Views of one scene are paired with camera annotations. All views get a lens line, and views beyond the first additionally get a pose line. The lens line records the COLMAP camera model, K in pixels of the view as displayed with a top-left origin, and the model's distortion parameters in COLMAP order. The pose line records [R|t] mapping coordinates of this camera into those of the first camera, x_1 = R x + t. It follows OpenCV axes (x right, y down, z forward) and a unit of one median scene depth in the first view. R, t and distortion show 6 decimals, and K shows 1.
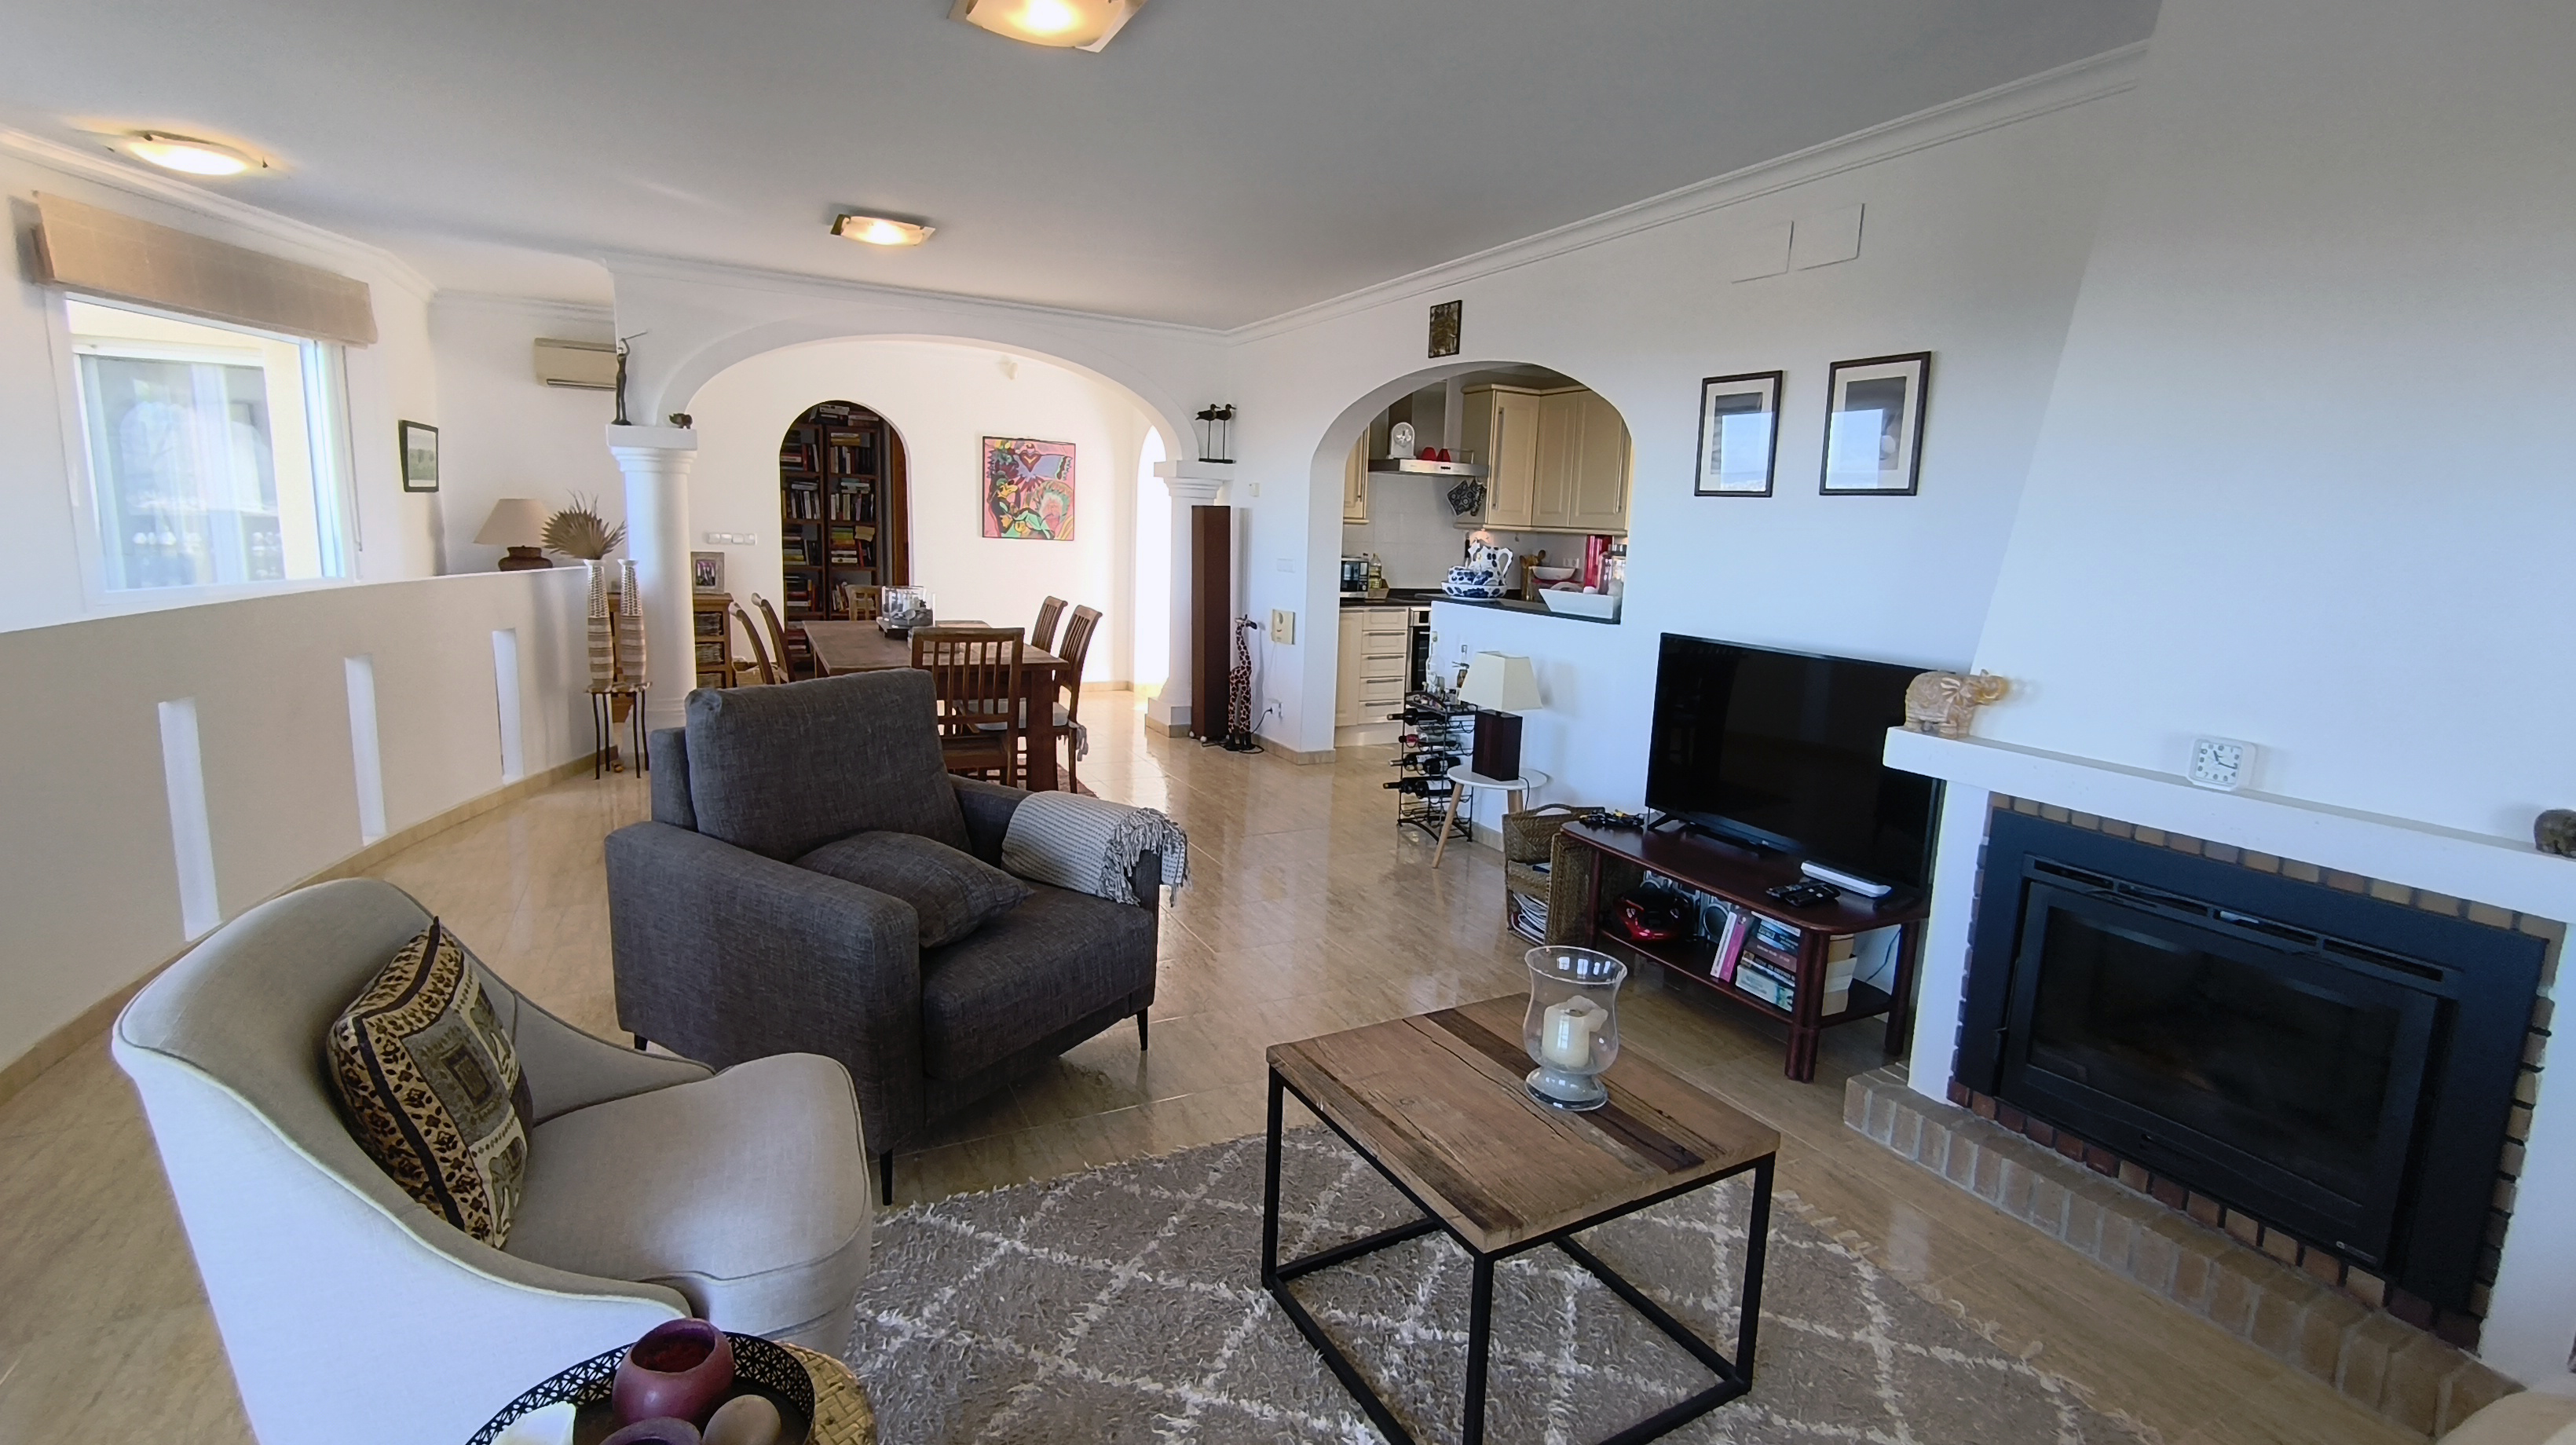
lens RADIAL K [[1115.3, 0, 1284.1], [0, 1115.3, 692.6], [0, 0, 1]] dist [-0.001488, -0.000112]
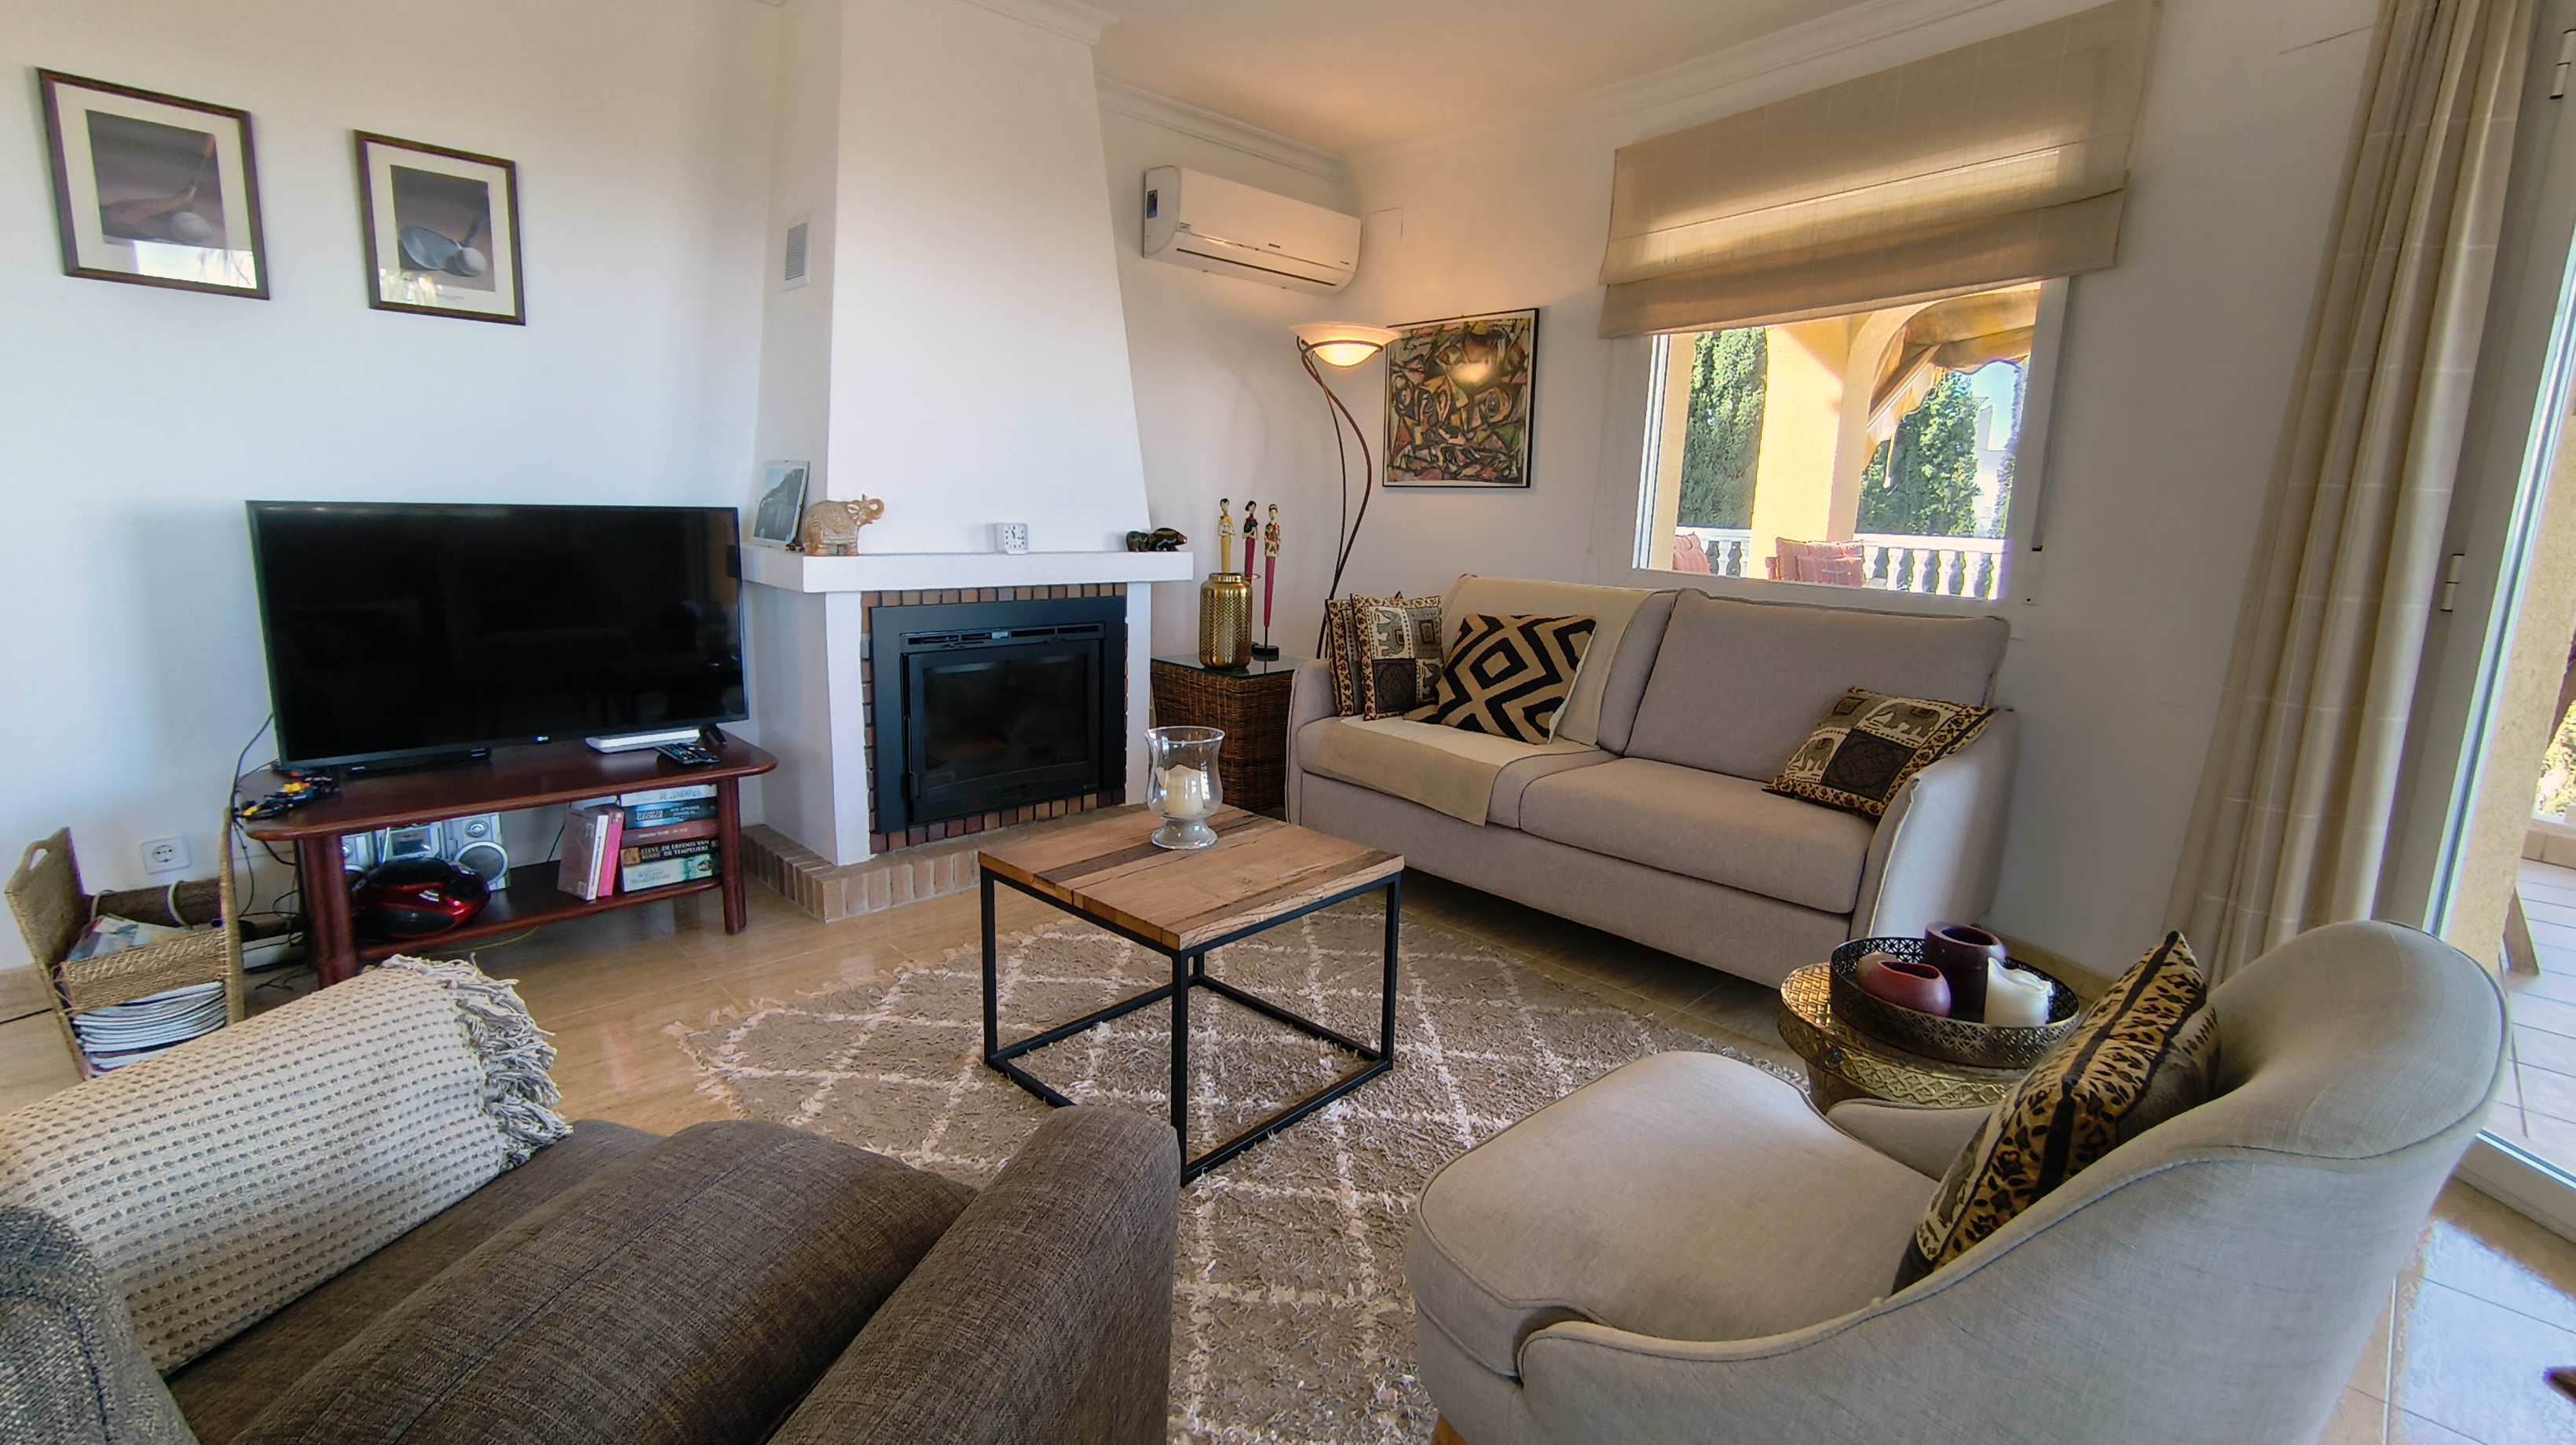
lens RADIAL K [[1115.3, 0, 1284.1], [0, 1115.3, 692.6], [0, 0, 1]] dist [-0.001488, -0.000112]
pose [[-0.286441, -0.216535, 0.933308, -0.683480], [0.100131, 0.962026, 0.253929, -0.076363], [-0.952851, 0.166189, -0.253882, 0.905259]]
